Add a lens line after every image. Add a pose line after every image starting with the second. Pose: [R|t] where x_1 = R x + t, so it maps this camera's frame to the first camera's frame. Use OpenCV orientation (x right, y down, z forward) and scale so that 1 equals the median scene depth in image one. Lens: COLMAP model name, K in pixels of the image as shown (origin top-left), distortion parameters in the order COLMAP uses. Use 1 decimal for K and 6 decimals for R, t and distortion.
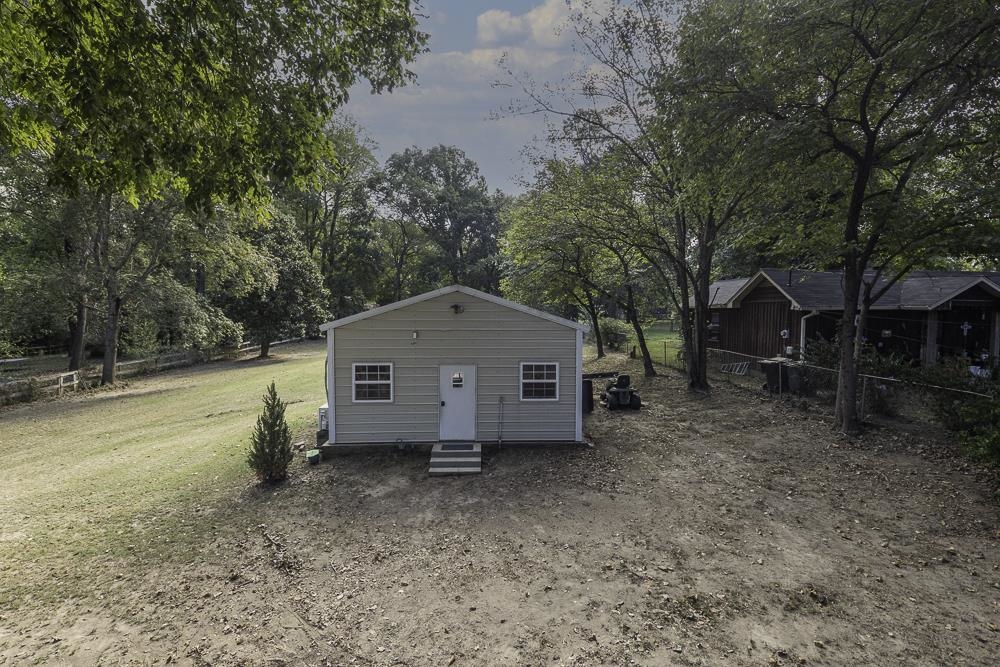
lens RADIAL K [[476.0, 0, 496.2], [0, 476.0, 327.7], [0, 0, 1]] dist [0.063713, -0.029226]
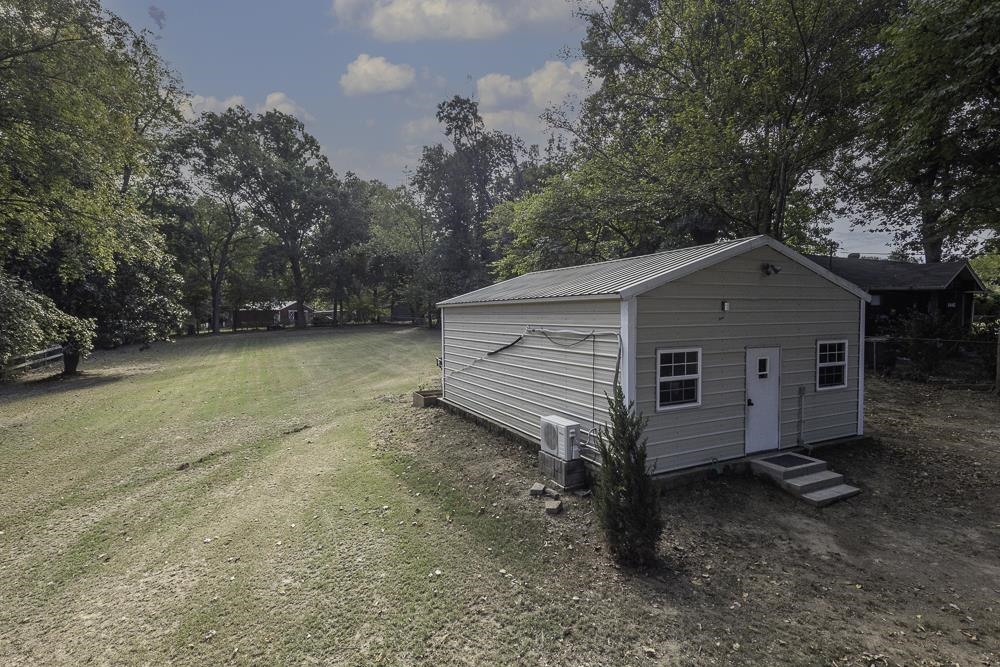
lens RADIAL K [[476.0, 0, 496.2], [0, 476.0, 327.7], [0, 0, 1]] dist [0.063713, -0.029226]
pose [[0.915146, -0.023278, 0.402450, -0.736251], [0.025272, 0.999681, 0.000356, 0.037104], [-0.402330, 0.009845, 0.915442, 0.482190]]
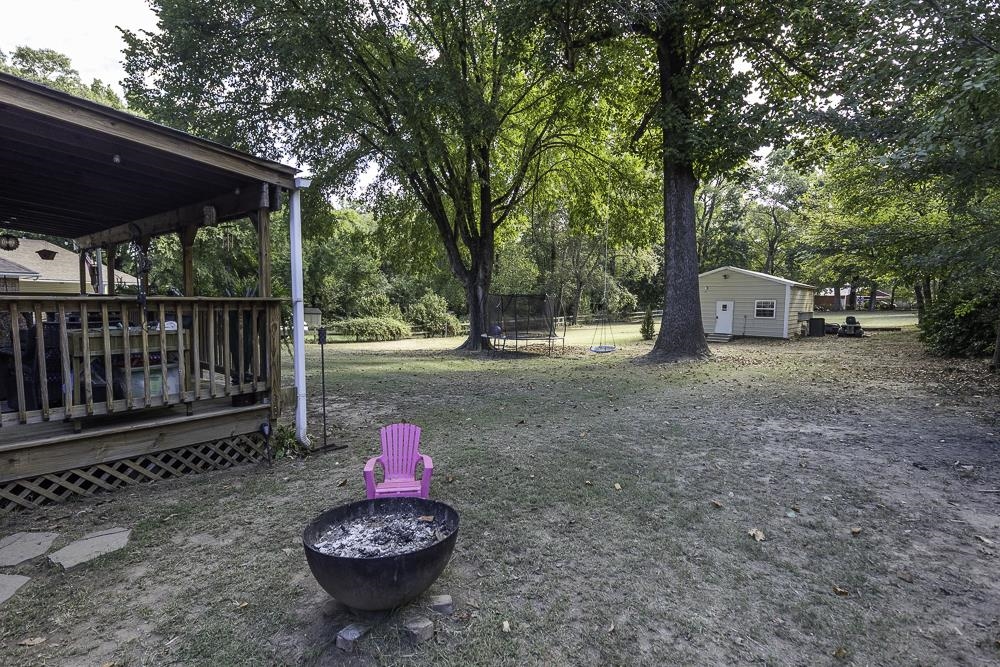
lens RADIAL K [[476.0, 0, 496.2], [0, 476.0, 327.7], [0, 0, 1]] dist [0.063713, -0.029226]
pose [[0.724395, 0.050797, -0.687511, 0.723870], [-0.038847, 0.998705, 0.032859, 0.171865], [0.688290, 0.002905, 0.725430, -1.453515]]
